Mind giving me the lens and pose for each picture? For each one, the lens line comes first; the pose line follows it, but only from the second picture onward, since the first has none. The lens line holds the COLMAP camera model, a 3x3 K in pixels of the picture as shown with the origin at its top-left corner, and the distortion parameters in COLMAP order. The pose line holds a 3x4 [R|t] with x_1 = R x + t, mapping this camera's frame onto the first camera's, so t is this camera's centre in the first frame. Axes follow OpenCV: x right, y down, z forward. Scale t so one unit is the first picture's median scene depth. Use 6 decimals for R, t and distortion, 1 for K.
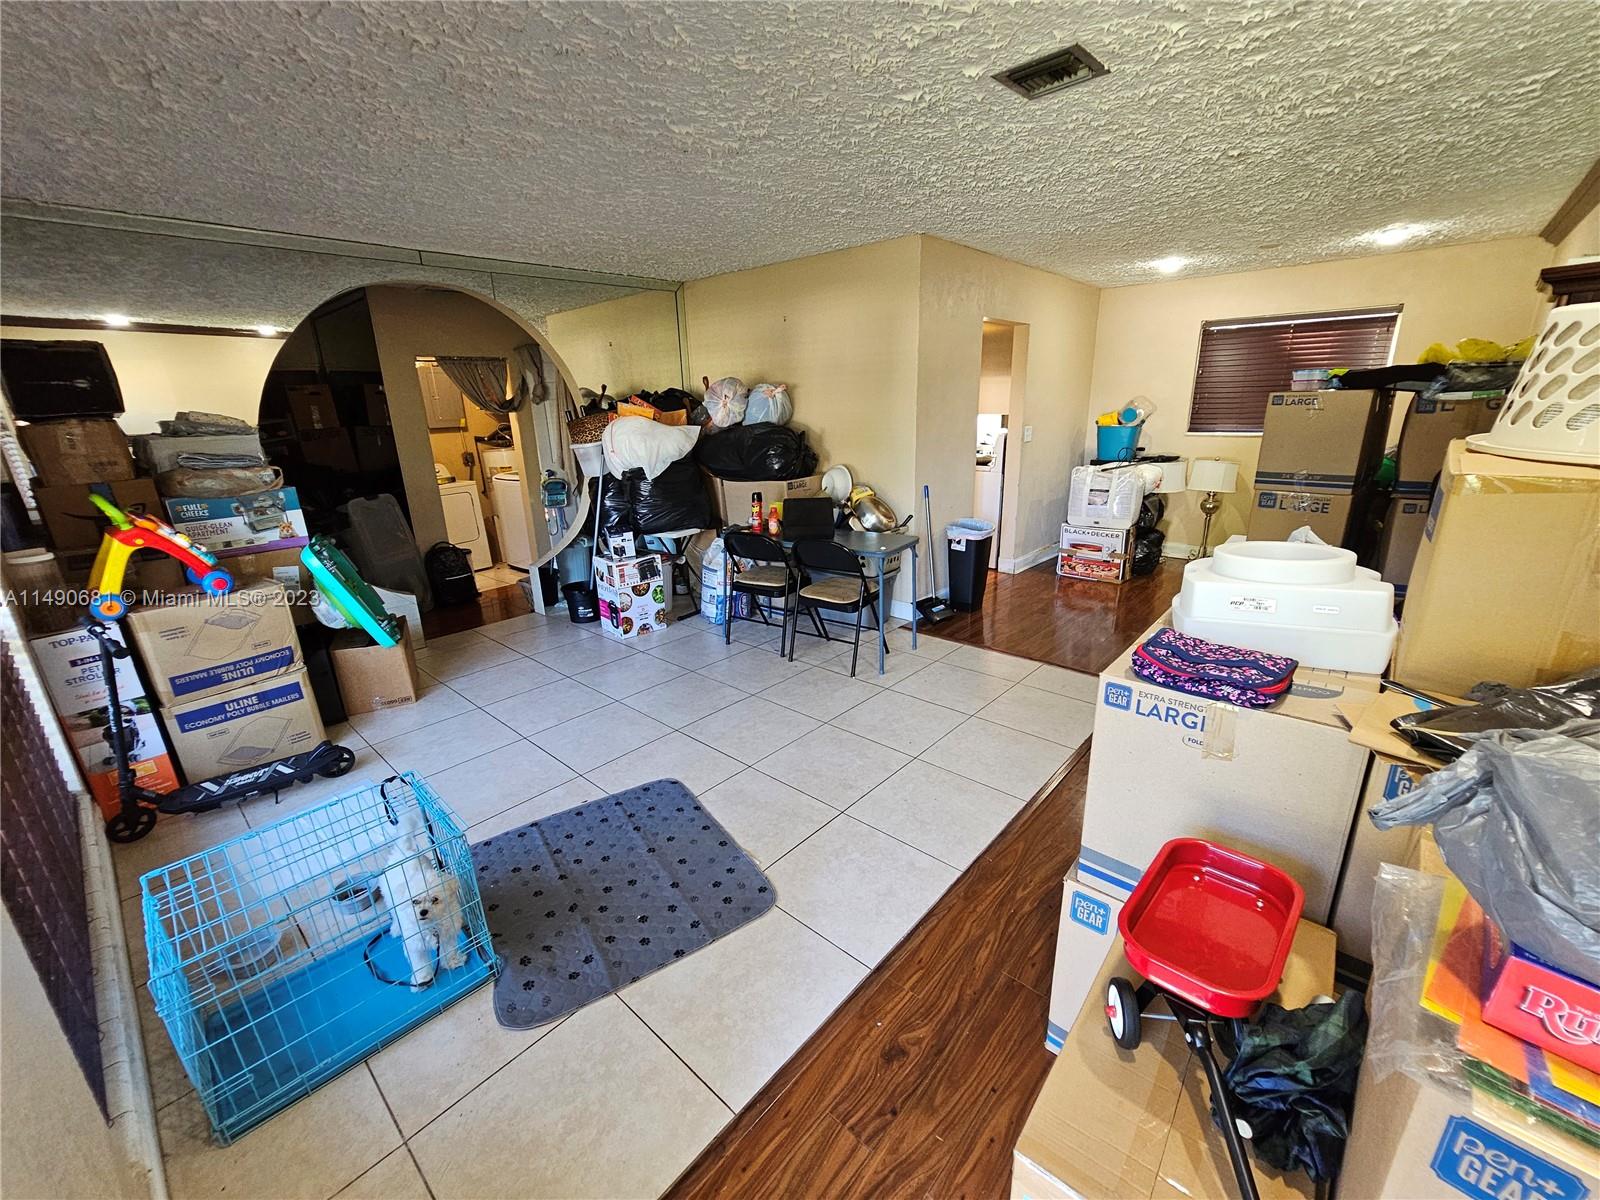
lens RADIAL K [[655.9, 0, 802.0], [0, 655.9, 614.1], [0, 0, 1]] dist [-0.007745, 0.001348]
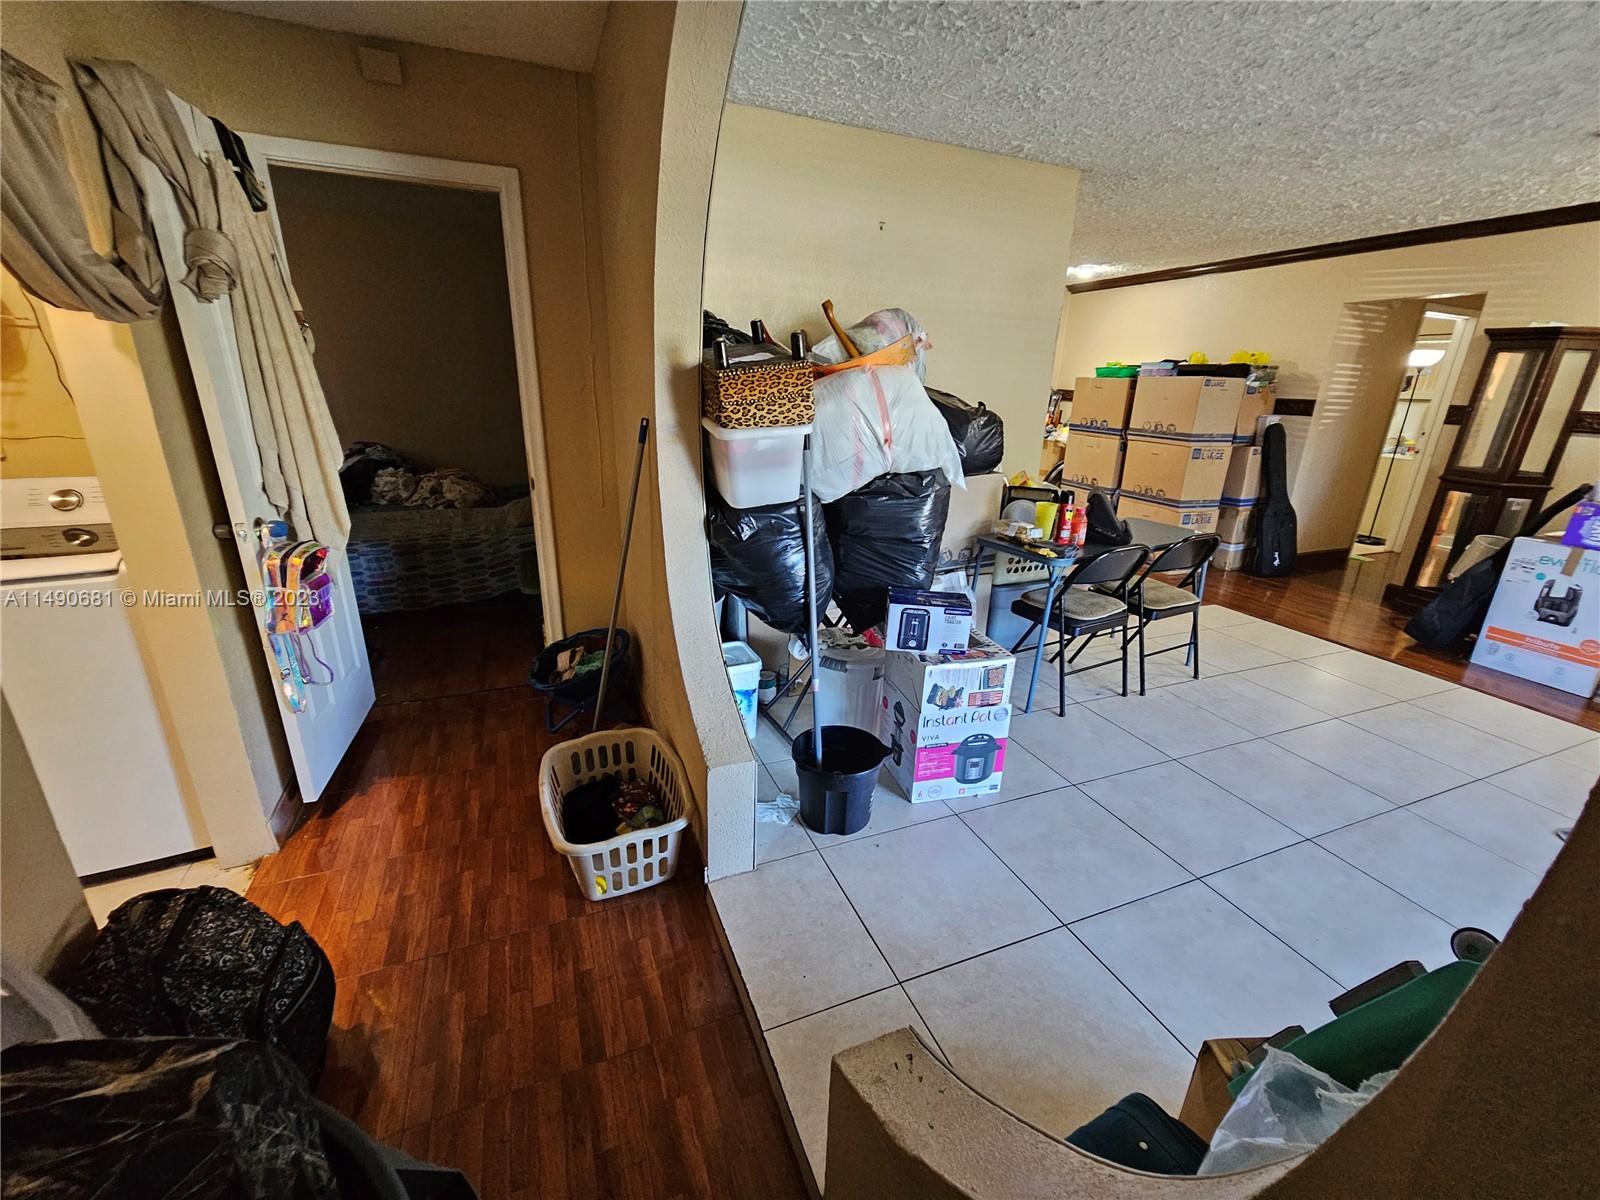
lens RADIAL K [[655.9, 0, 799.7], [0, 655.9, 601.1], [0, 0, 1]] dist [-0.007745, 0.001348]
pose [[0.439450, -0.252089, 0.862169, -0.939698], [0.240678, 0.957763, 0.157366, -0.286873], [-0.865424, 0.138350, 0.481561, 1.063057]]
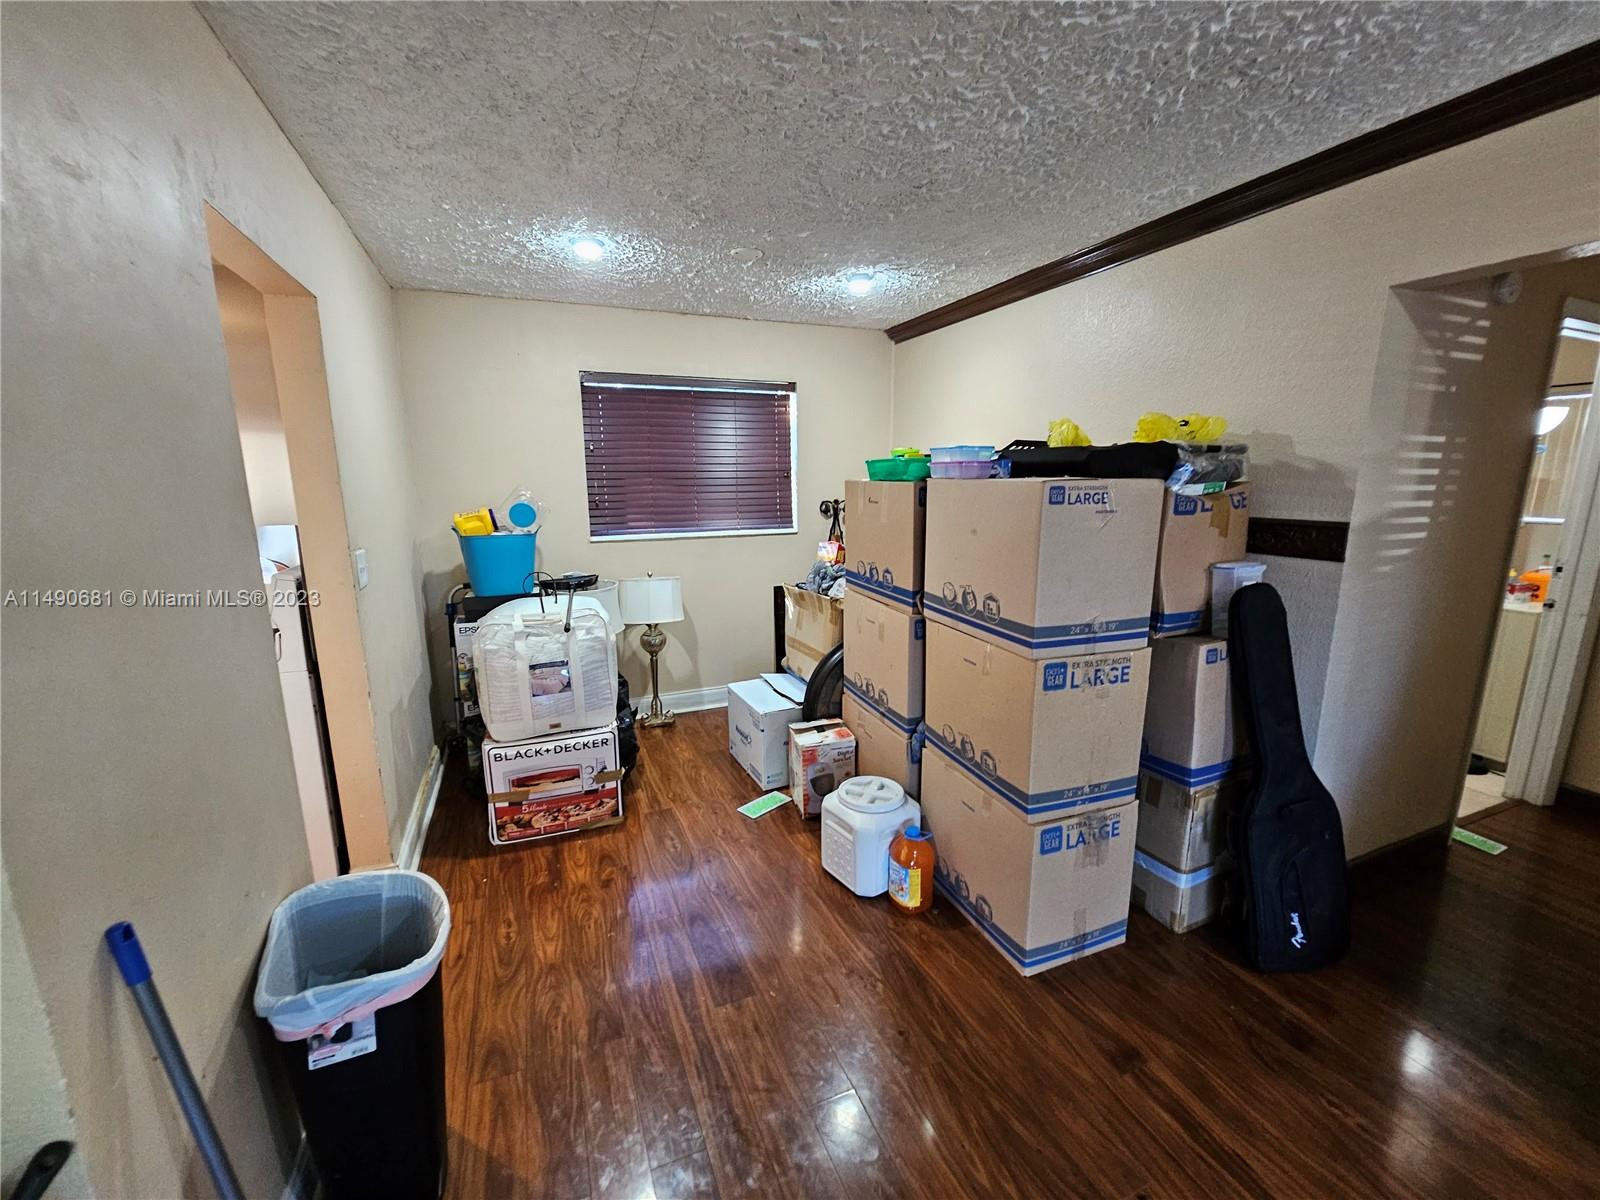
lens RADIAL K [[655.9, 0, 790.3], [0, 655.9, 602.8], [0, 0, 1]] dist [-0.007745, 0.001348]
pose [[0.438903, -0.149768, 0.885965, 0.147865], [0.270596, 0.962268, 0.028614, -0.293579], [-0.856821, 0.227179, 0.462869, 0.886255]]
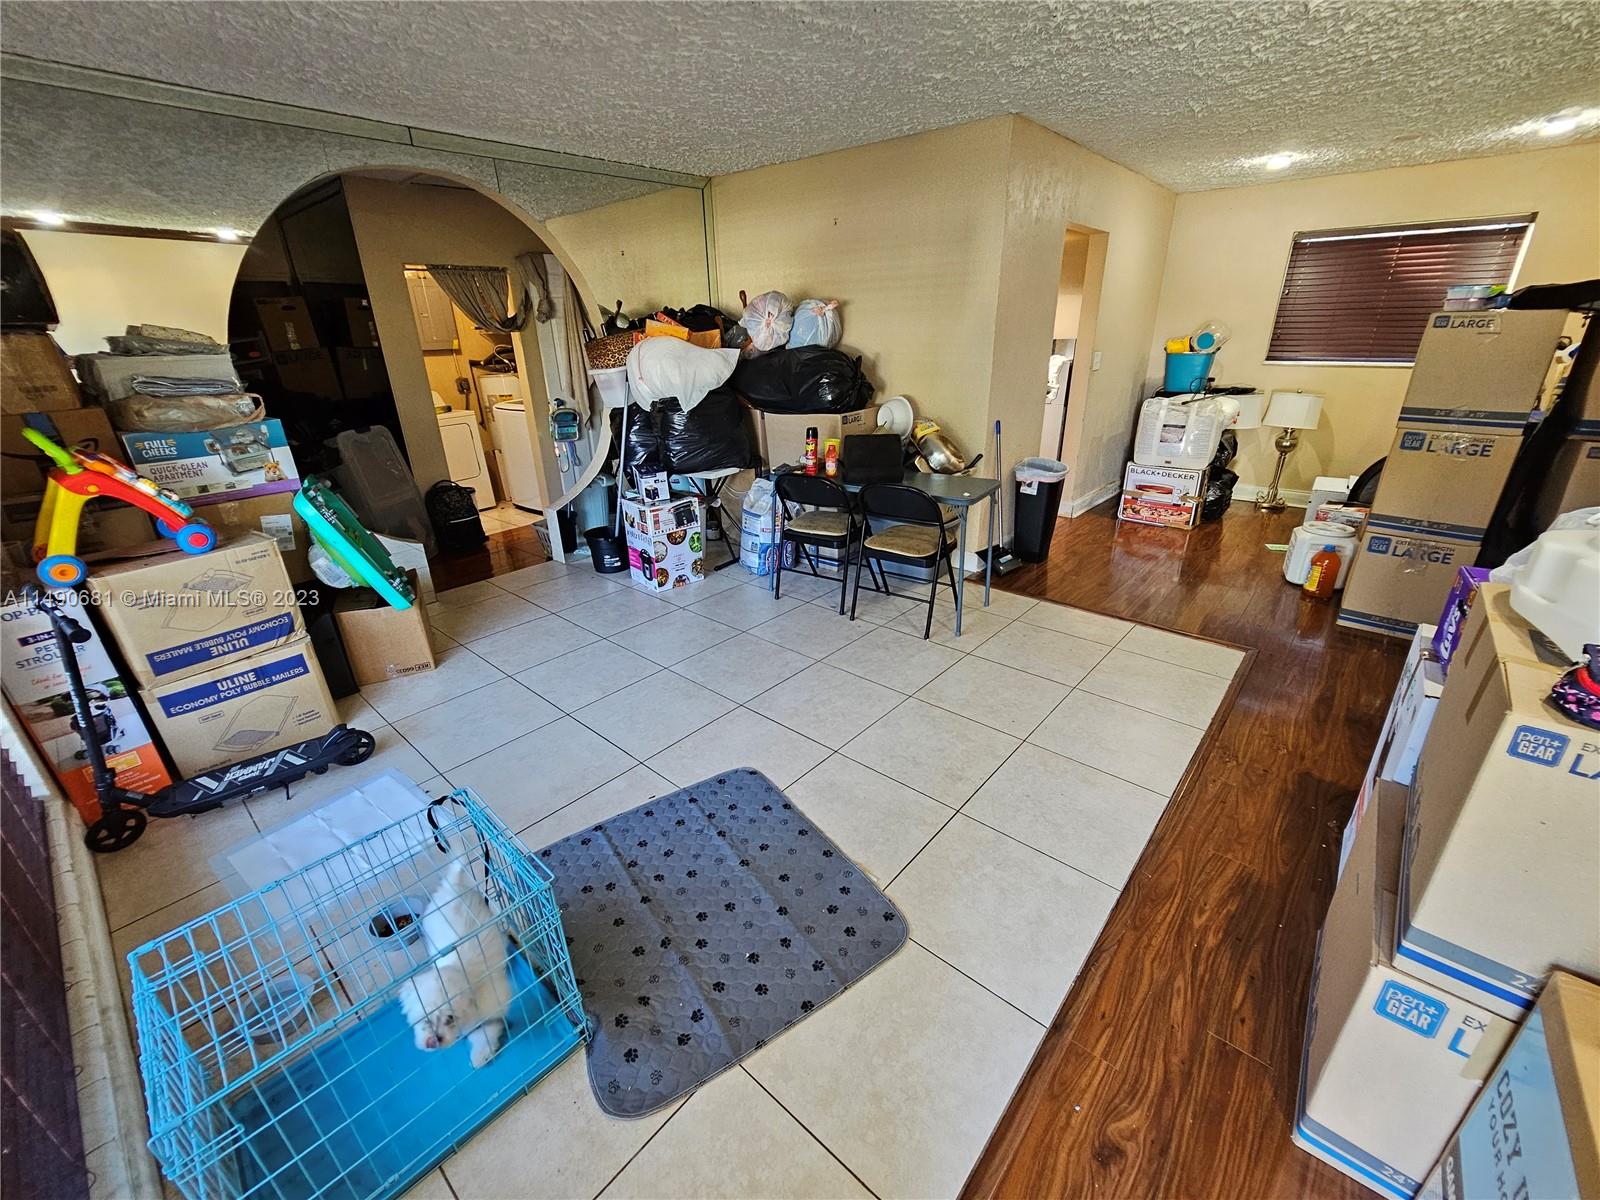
lens RADIAL K [[655.9, 0, 803.8], [0, 655.9, 610.4], [0, 0, 1]] dist [-0.007745, 0.001348]
pose [[0.999841, 0.000571, 0.017825, -0.110094], [-0.002262, 0.995474, 0.095010, -0.029090], [-0.017690, -0.095035, 0.995317, 0.122272]]
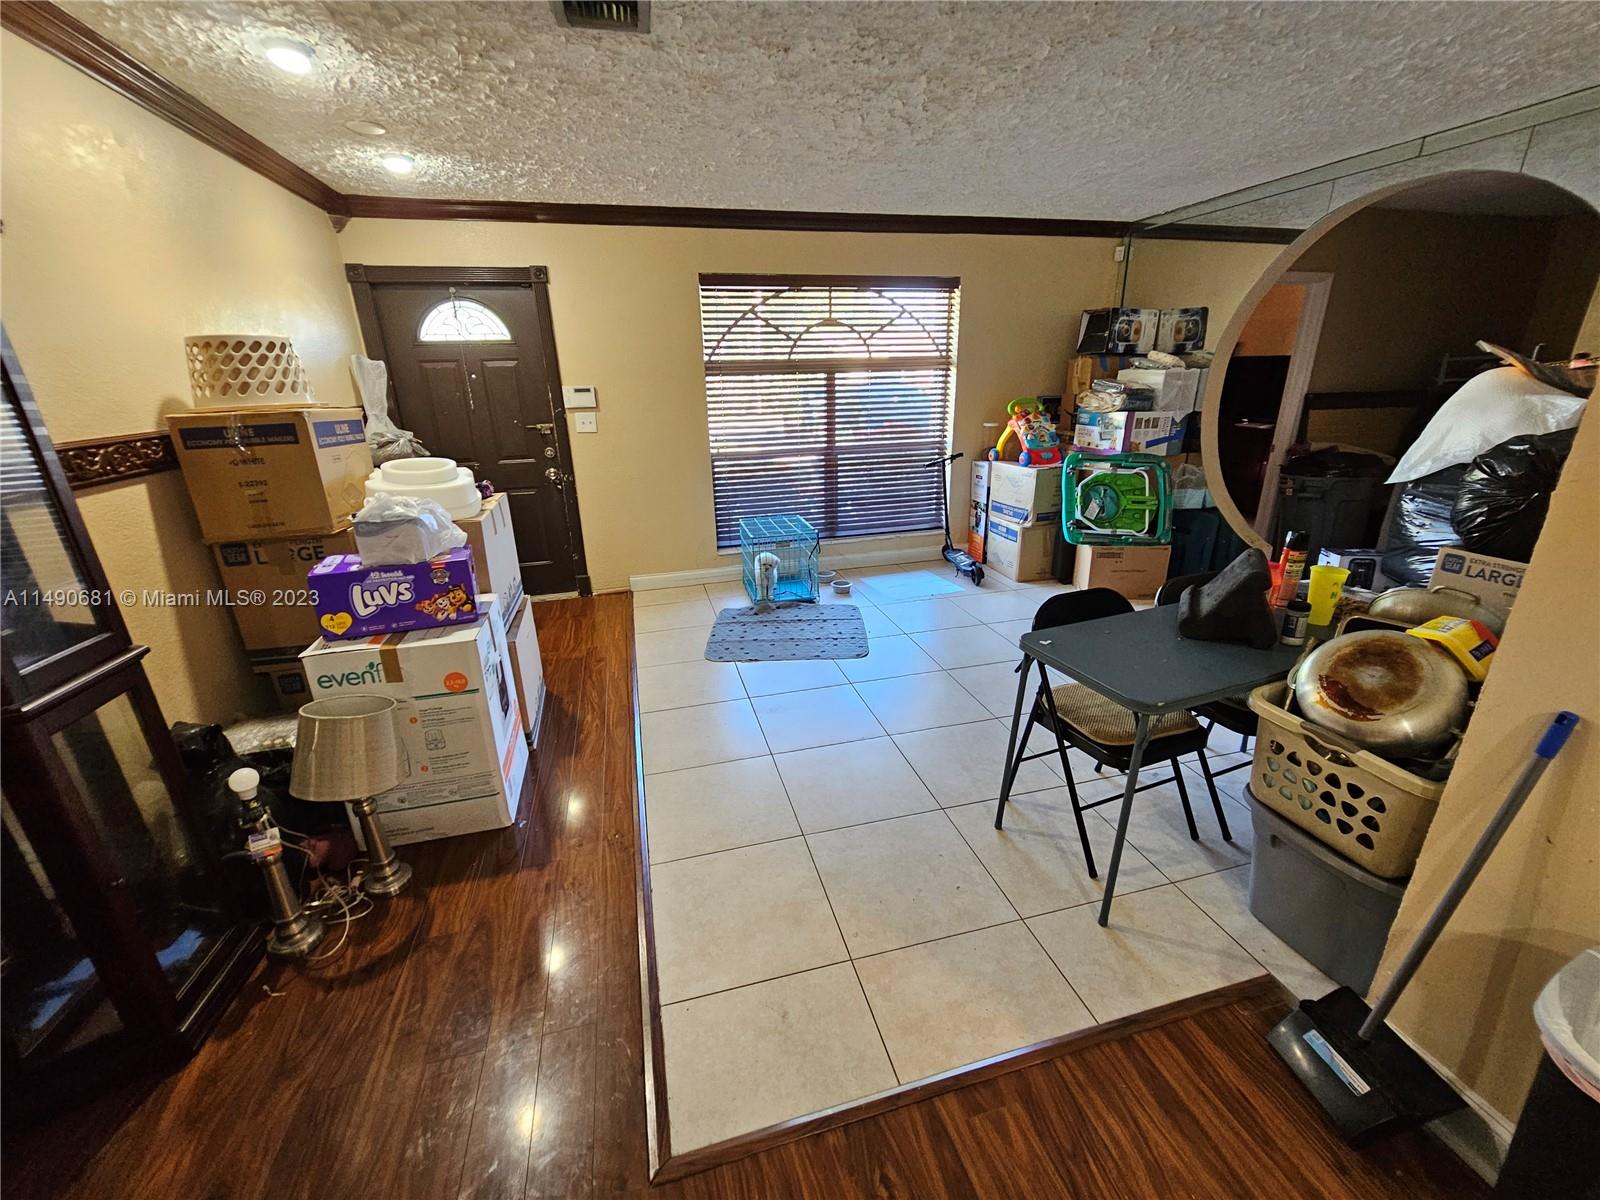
lens RADIAL K [[655.9, 0, 796.8], [0, 655.9, 602.0], [0, 0, 1]] dist [-0.007745, 0.001348]
pose [[-0.555387, 0.320359, -0.767408, 0.652424], [-0.220087, 0.833288, 0.507142, -0.362276], [0.801940, 0.450556, -0.392290, 1.054228]]
